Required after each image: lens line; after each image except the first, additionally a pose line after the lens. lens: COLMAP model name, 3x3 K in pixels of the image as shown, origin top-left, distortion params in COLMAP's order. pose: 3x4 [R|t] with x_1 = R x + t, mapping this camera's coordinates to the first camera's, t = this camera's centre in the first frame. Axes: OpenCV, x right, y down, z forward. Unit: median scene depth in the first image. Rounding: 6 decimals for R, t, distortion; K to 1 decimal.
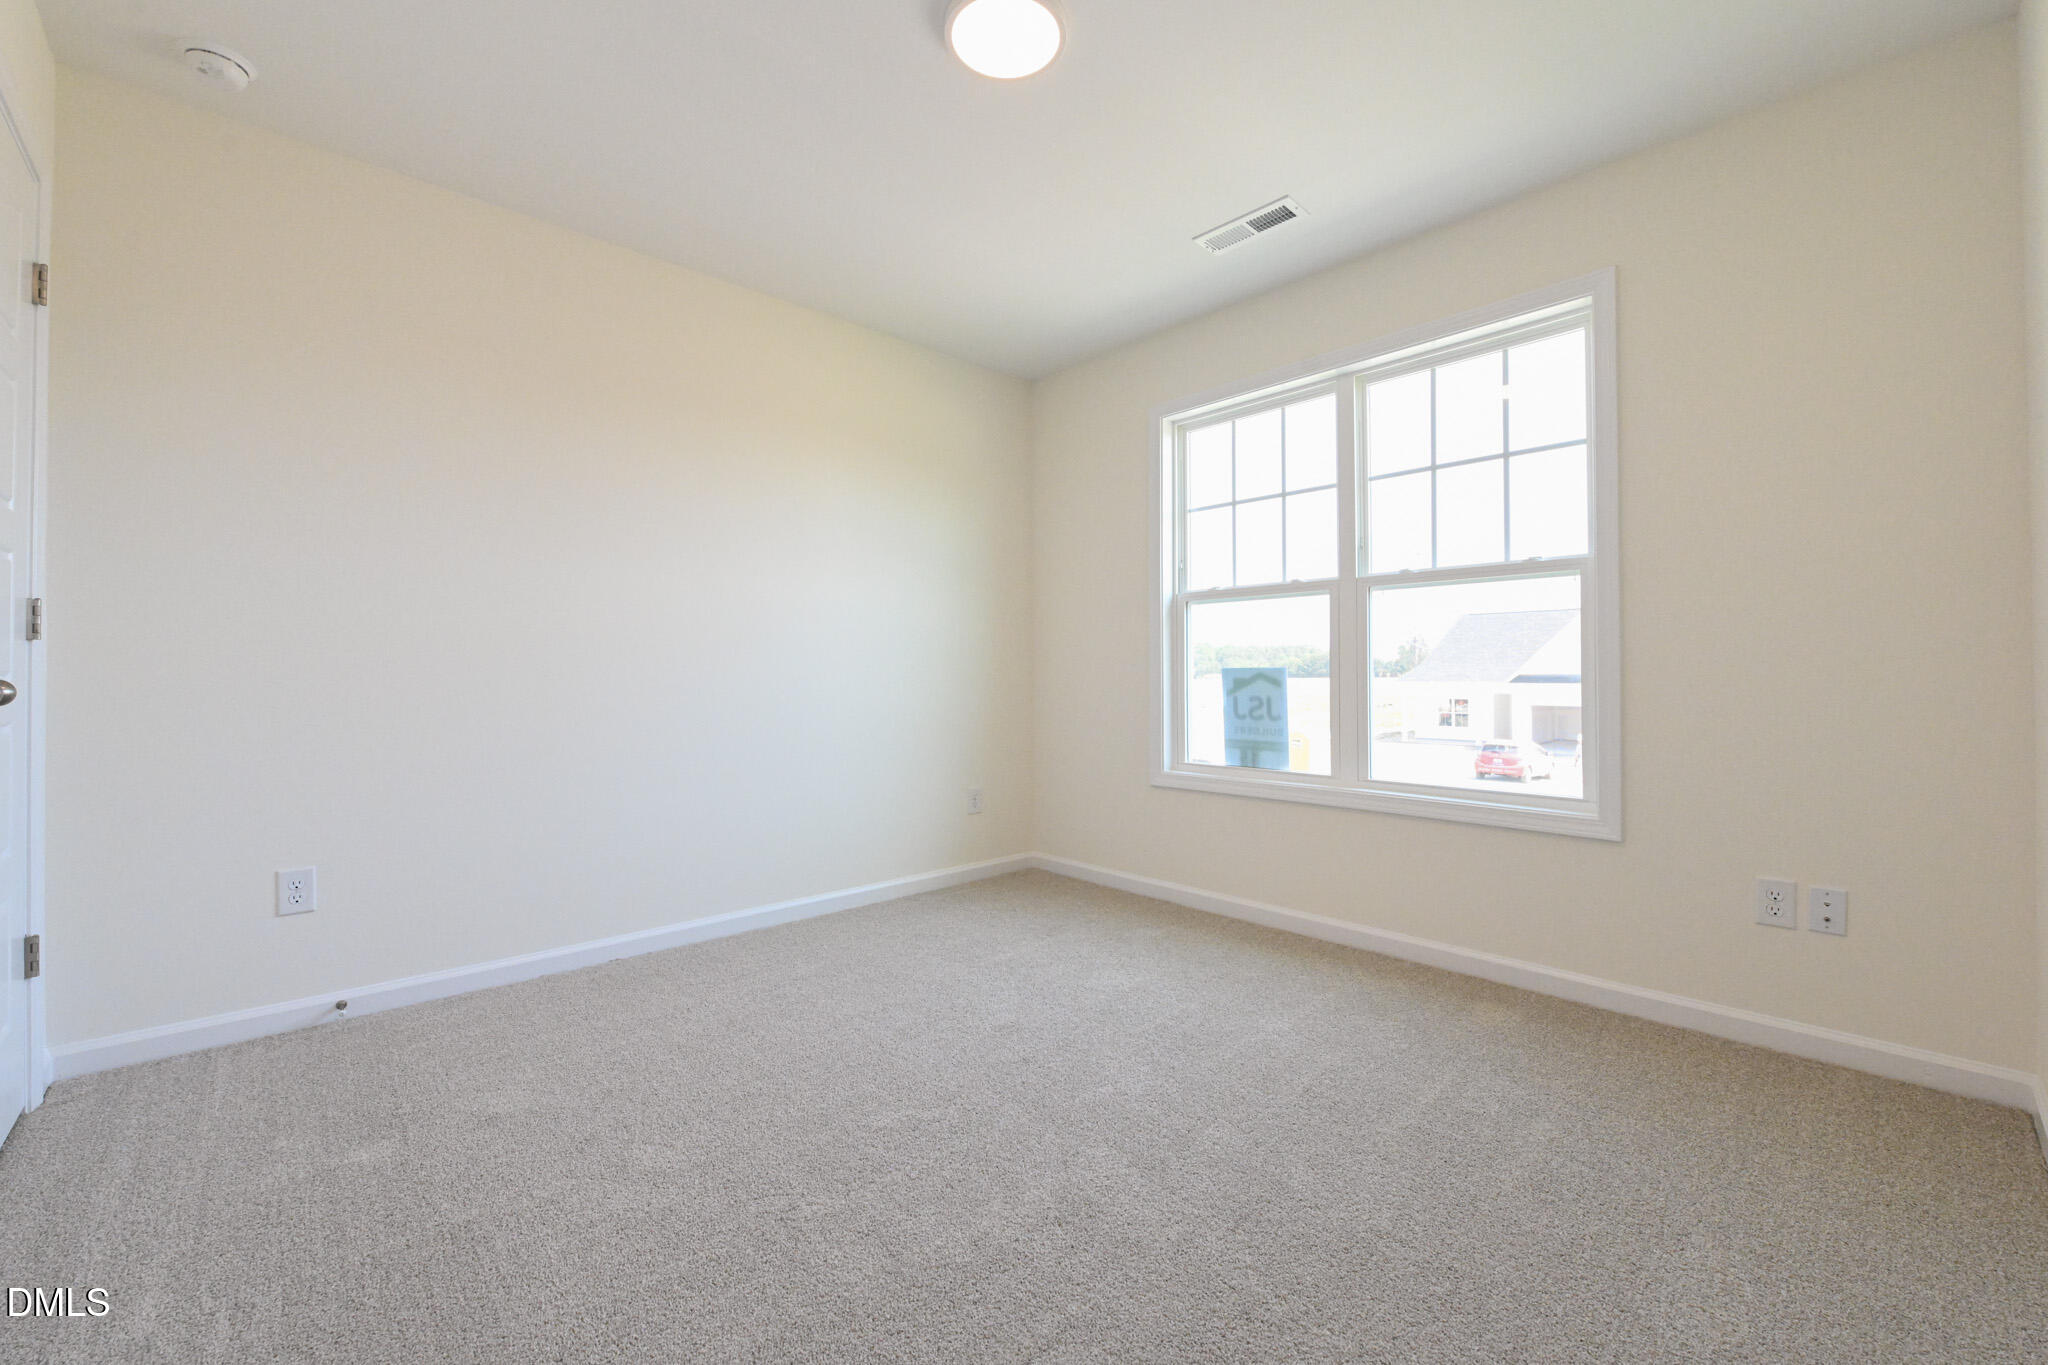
lens RADIAL K [[850.7, 0, 1064.3], [0, 850.7, 662.5], [0, 0, 1]] dist [-0.022152, 0.000051]
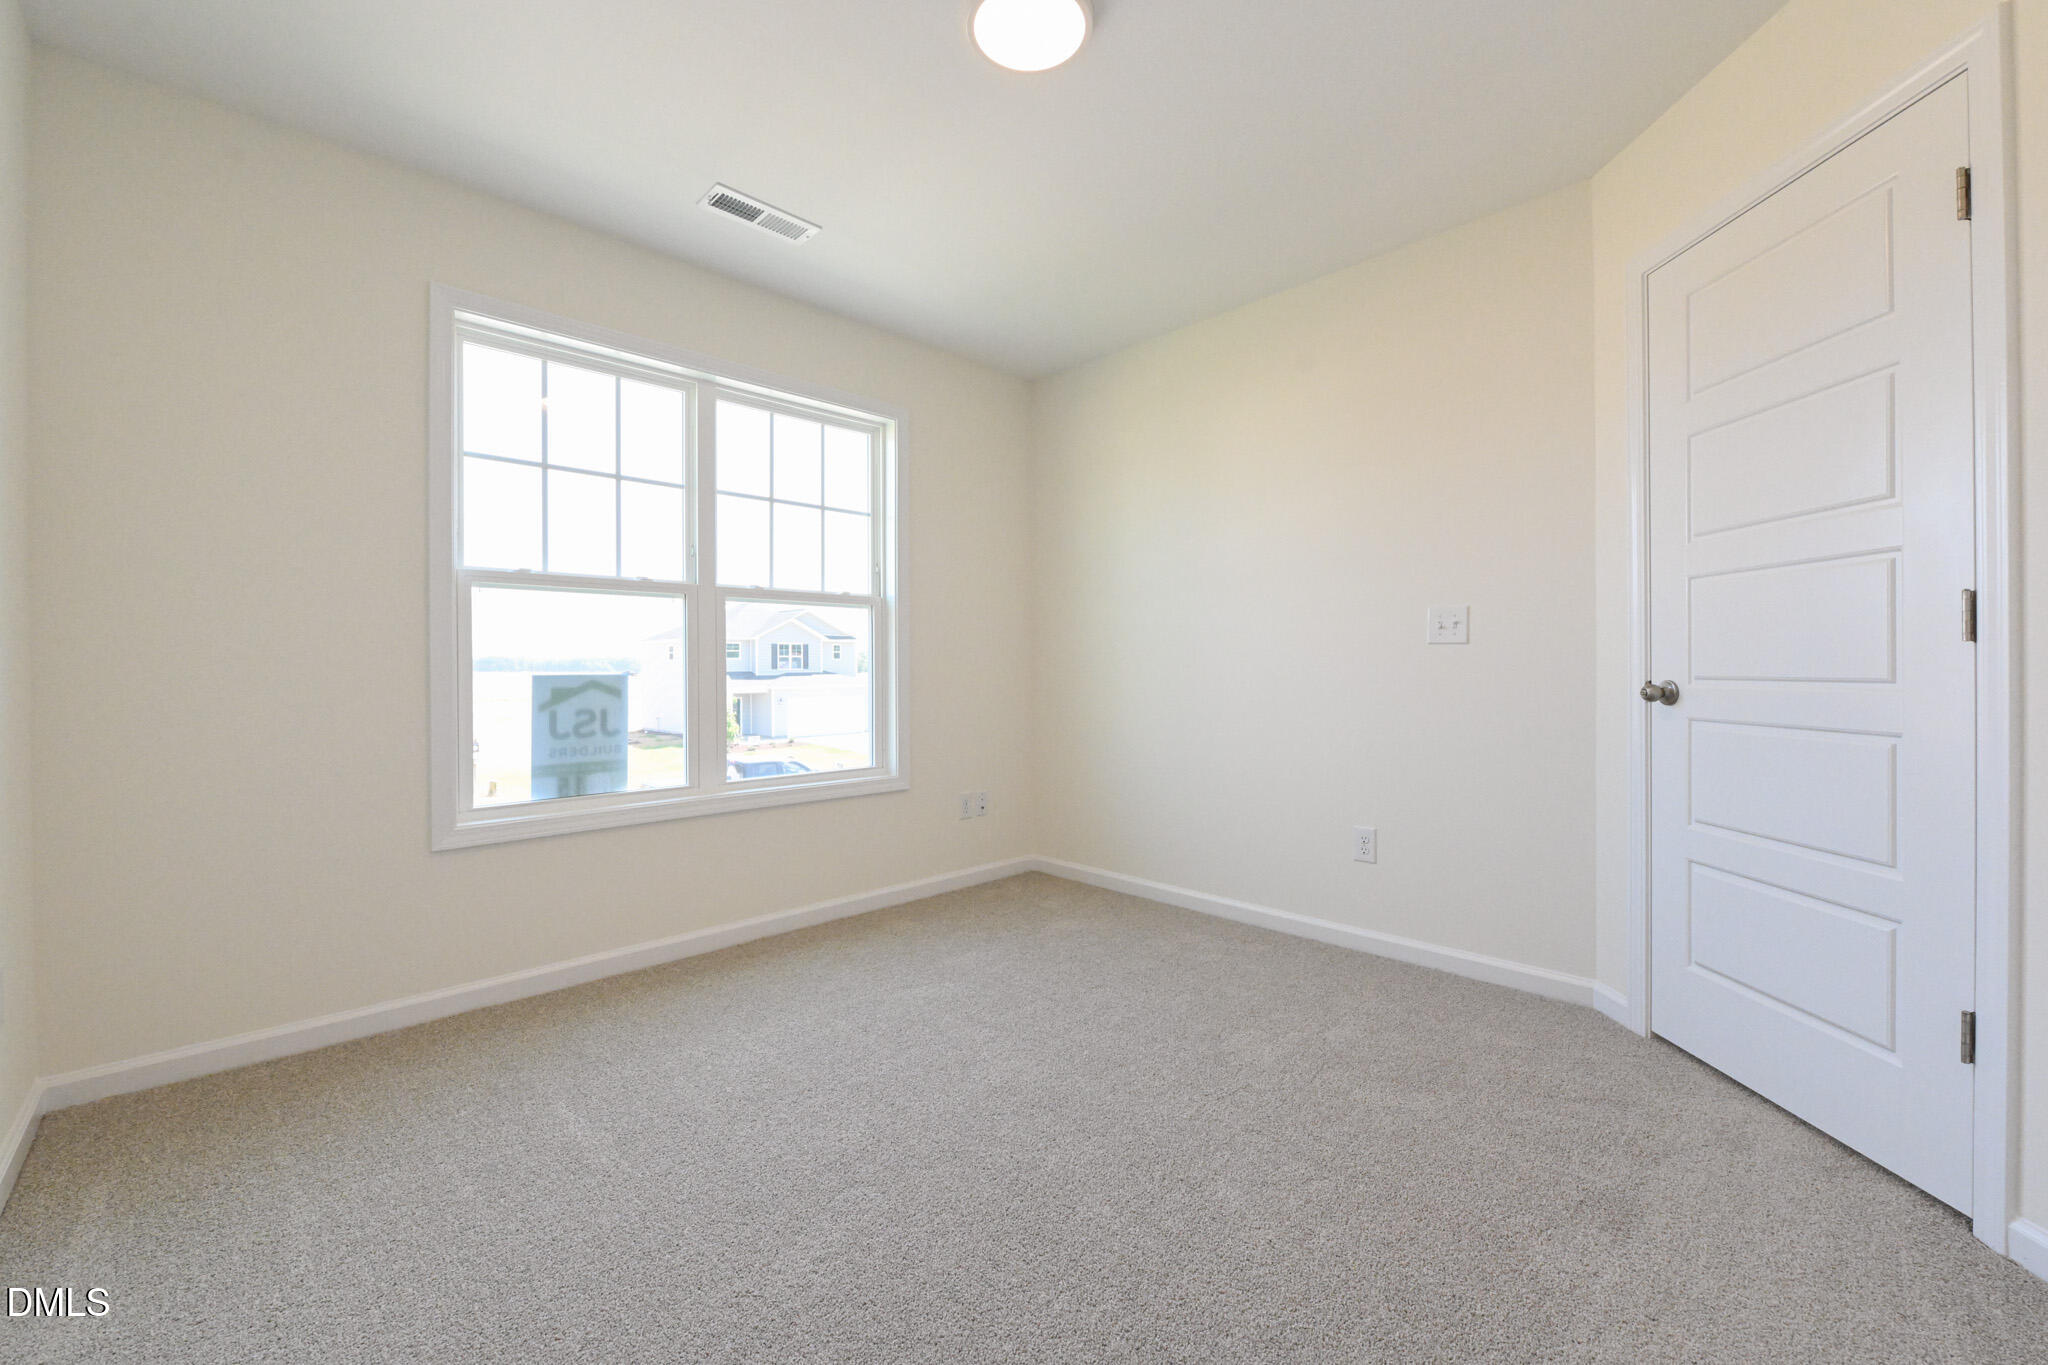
lens RADIAL K [[775.1, 0, 1021.7], [0, 775.1, 681.1], [0, 0, 1]] dist [-0.000493, -0.000160]
pose [[0.022327, -0.005957, 0.999733, -0.524058], [0.003499, 0.999977, 0.005880, 0.009041], [-0.999745, 0.003366, 0.022348, 0.554161]]
